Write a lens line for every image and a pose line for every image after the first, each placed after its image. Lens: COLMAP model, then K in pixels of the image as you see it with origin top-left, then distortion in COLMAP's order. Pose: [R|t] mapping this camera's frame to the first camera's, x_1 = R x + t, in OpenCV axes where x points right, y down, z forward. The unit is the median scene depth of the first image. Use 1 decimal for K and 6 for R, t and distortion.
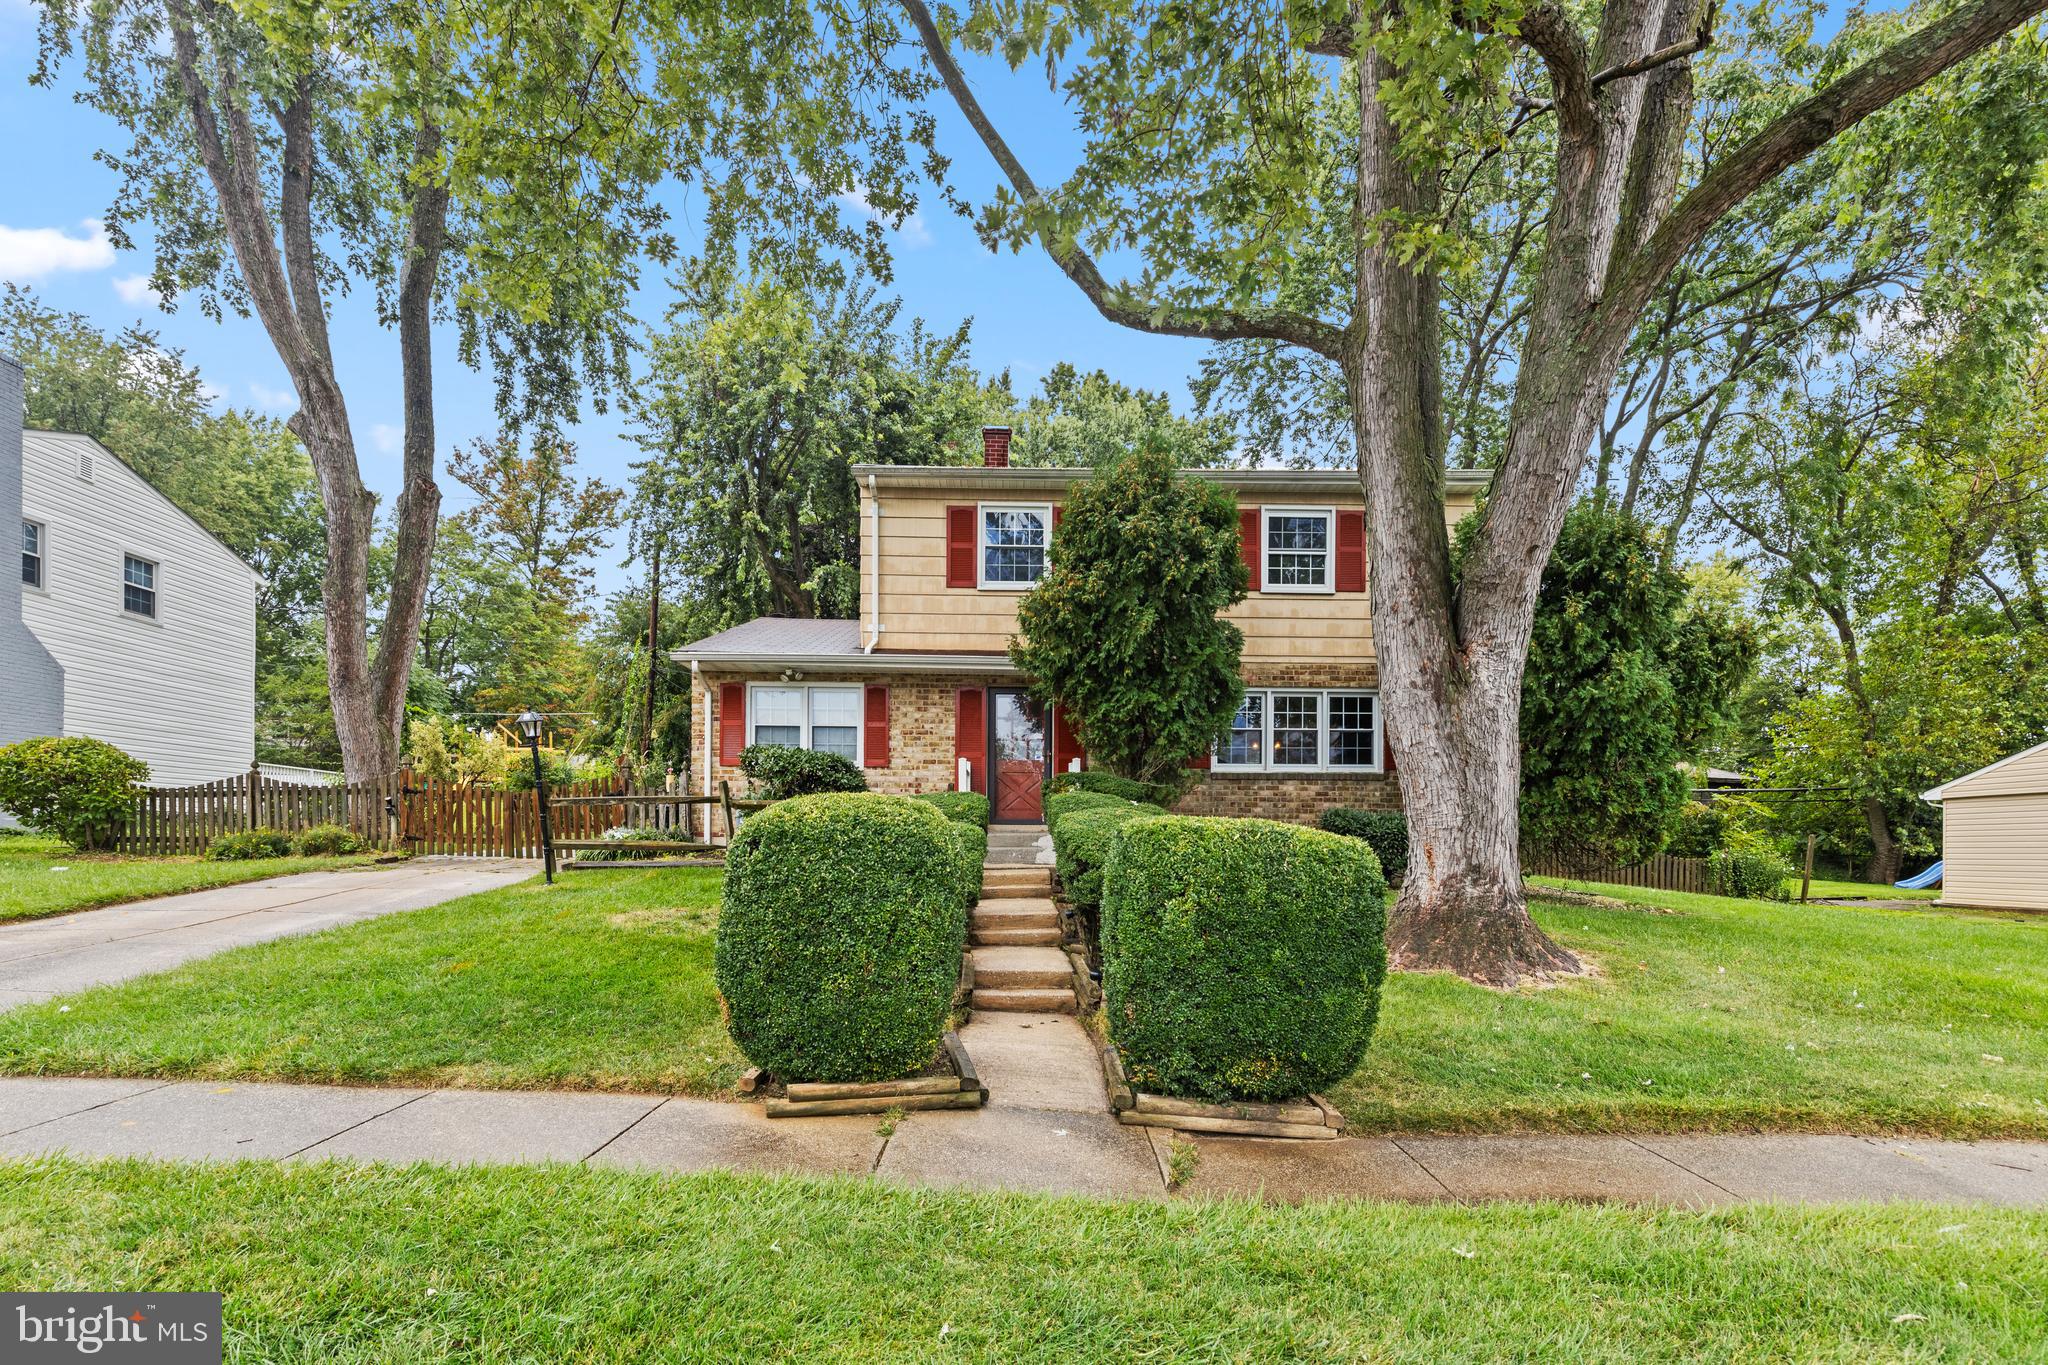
lens RADIAL K [[920.2, 0, 1018.1], [0, 920.2, 678.9], [0, 0, 1]] dist [0.004955, -0.000356]
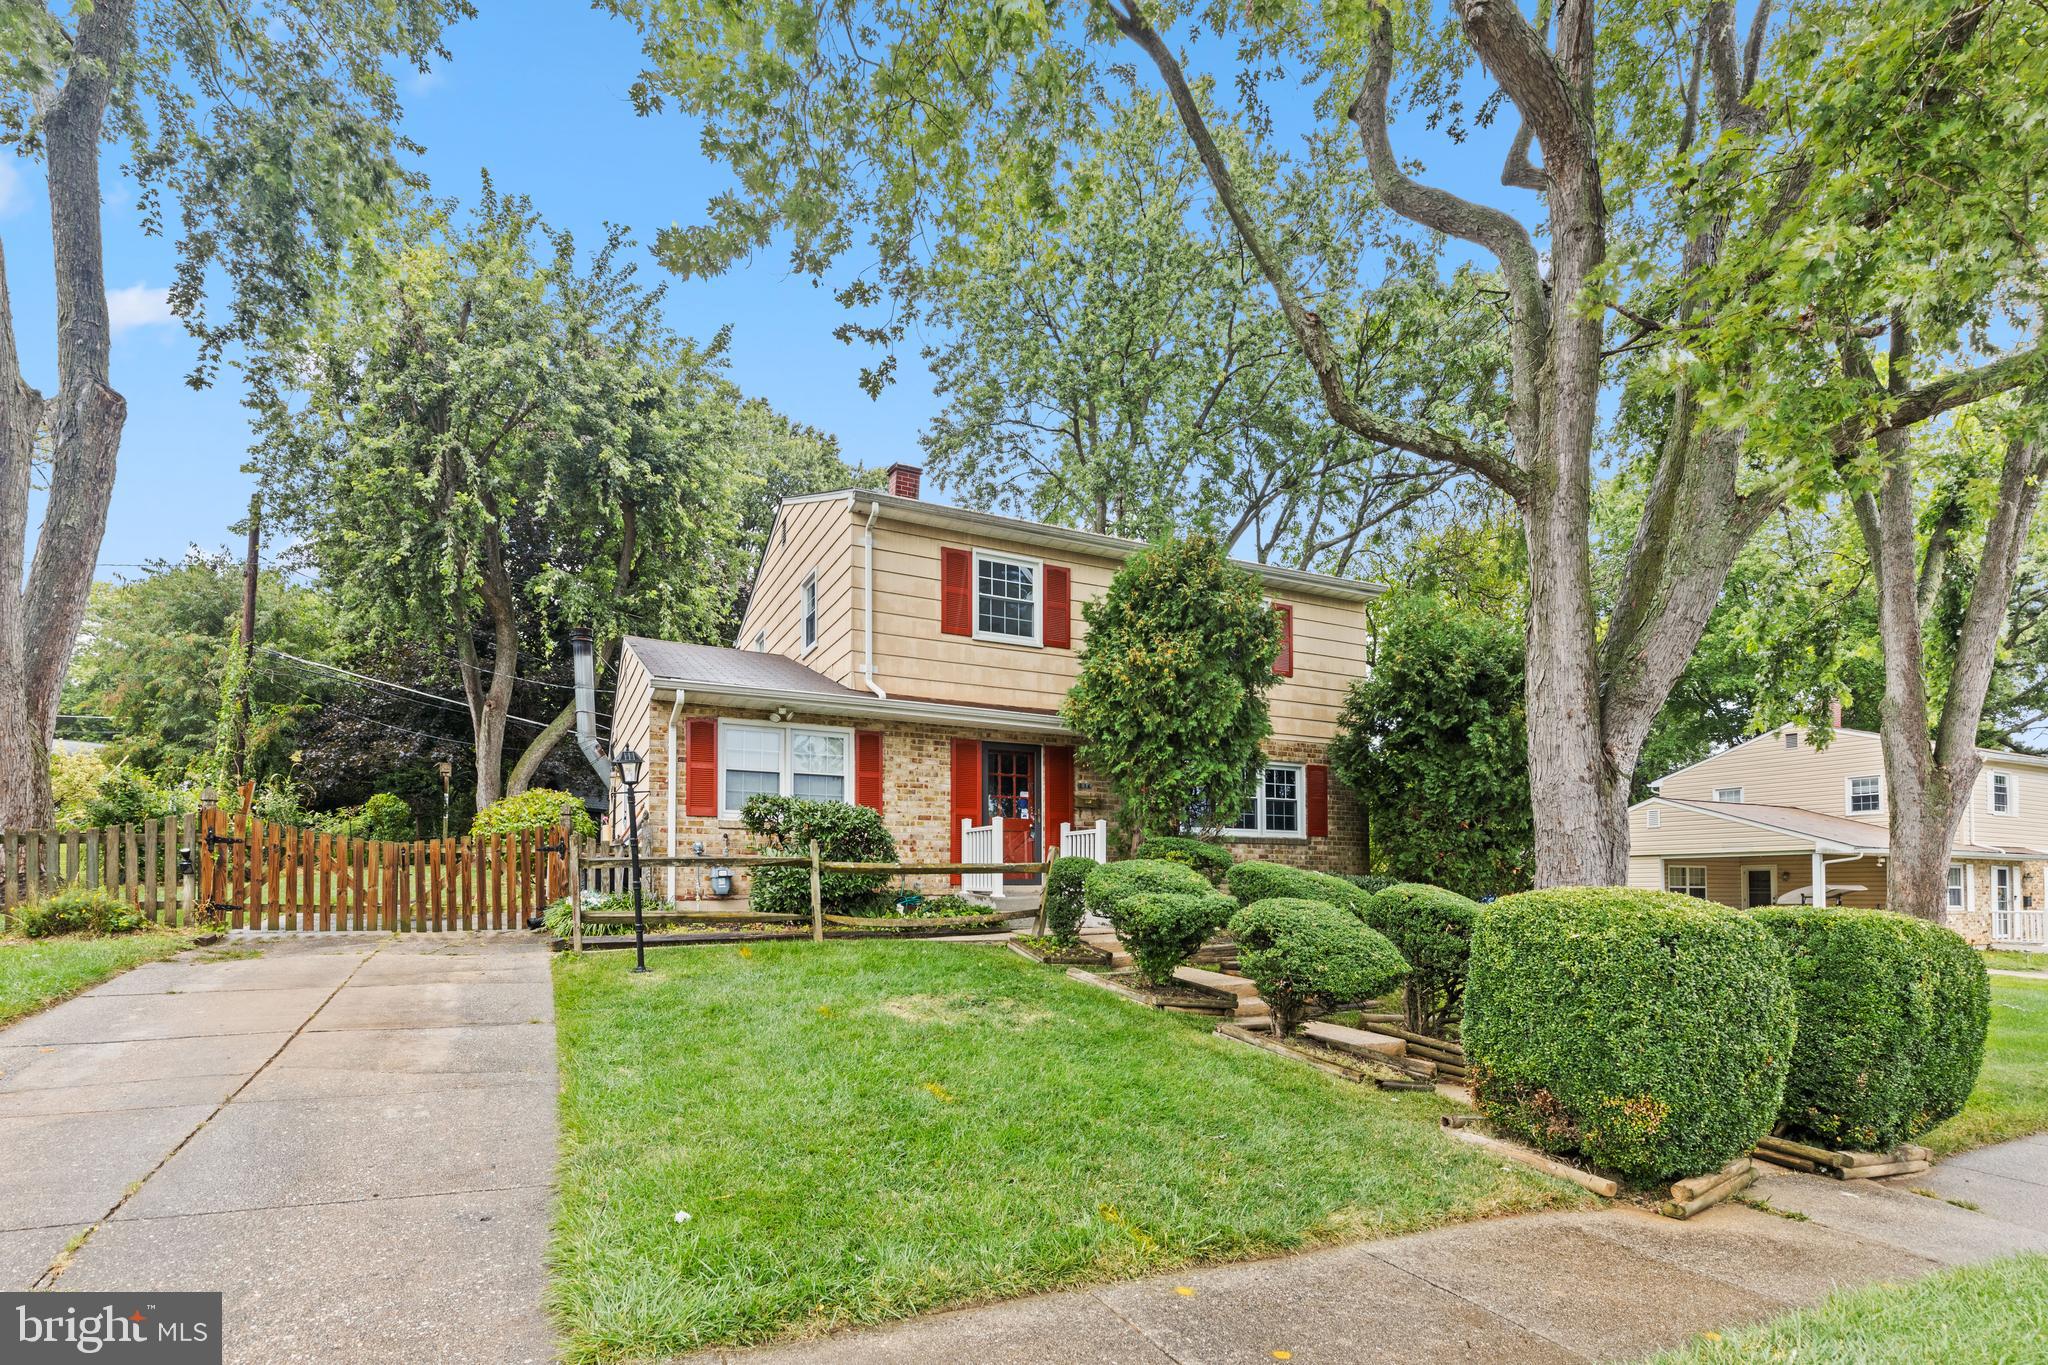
lens RADIAL K [[920.2, 0, 1027.9], [0, 920.2, 698.1], [0, 0, 1]] dist [0.004955, -0.000356]
pose [[0.910777, 0.079877, 0.405100, -0.382145], [-0.068900, 0.996755, -0.041632, 0.000822], [-0.407110, 0.010006, 0.913324, 0.102813]]
